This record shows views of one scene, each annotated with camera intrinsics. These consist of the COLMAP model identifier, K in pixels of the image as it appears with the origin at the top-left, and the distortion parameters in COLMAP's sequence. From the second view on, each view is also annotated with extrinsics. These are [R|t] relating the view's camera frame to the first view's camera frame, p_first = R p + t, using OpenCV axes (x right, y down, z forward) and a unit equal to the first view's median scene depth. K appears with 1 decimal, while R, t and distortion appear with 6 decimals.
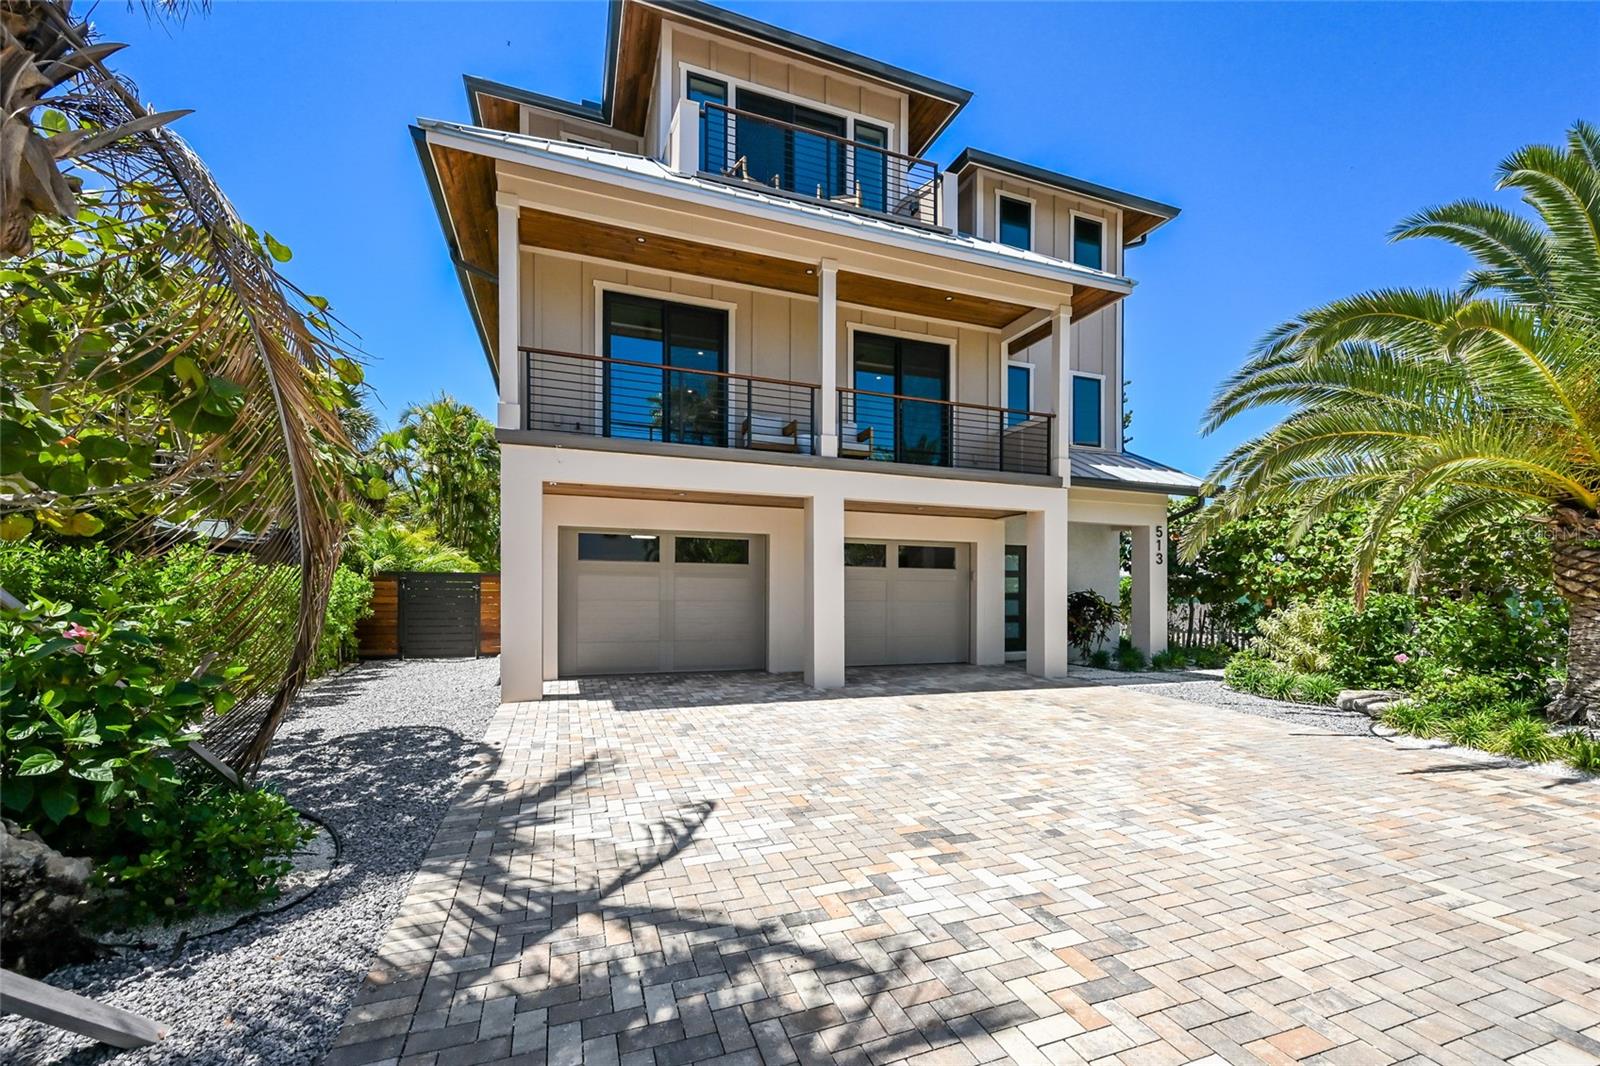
lens RADIAL K [[626.6, 0, 779.6], [0, 626.6, 571.6], [0, 0, 1]] dist [0.003968, 0.000279]
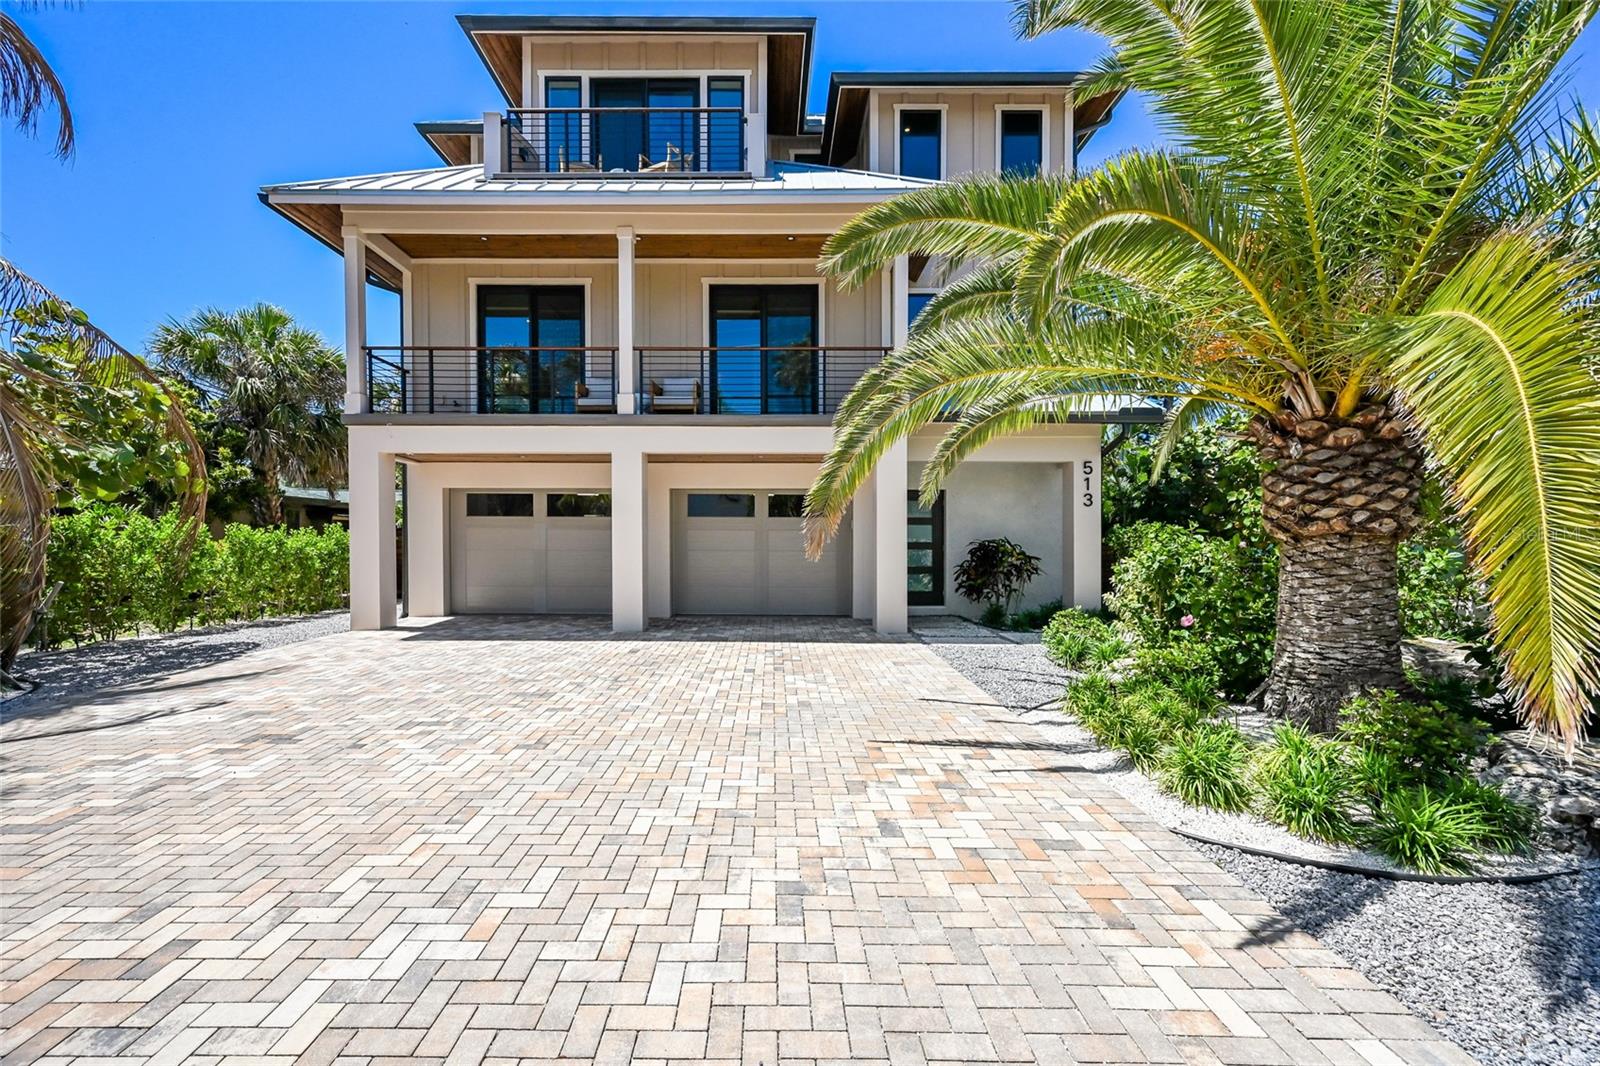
lens RADIAL K [[626.6, 0, 786.6], [0, 626.6, 545.5], [0, 0, 1]] dist [0.003968, 0.000279]
pose [[0.940192, -0.007334, -0.340566, 0.615569], [0.019155, 0.999325, 0.031362, 0.006687], [0.340106, -0.036010, 0.939697, 0.068535]]
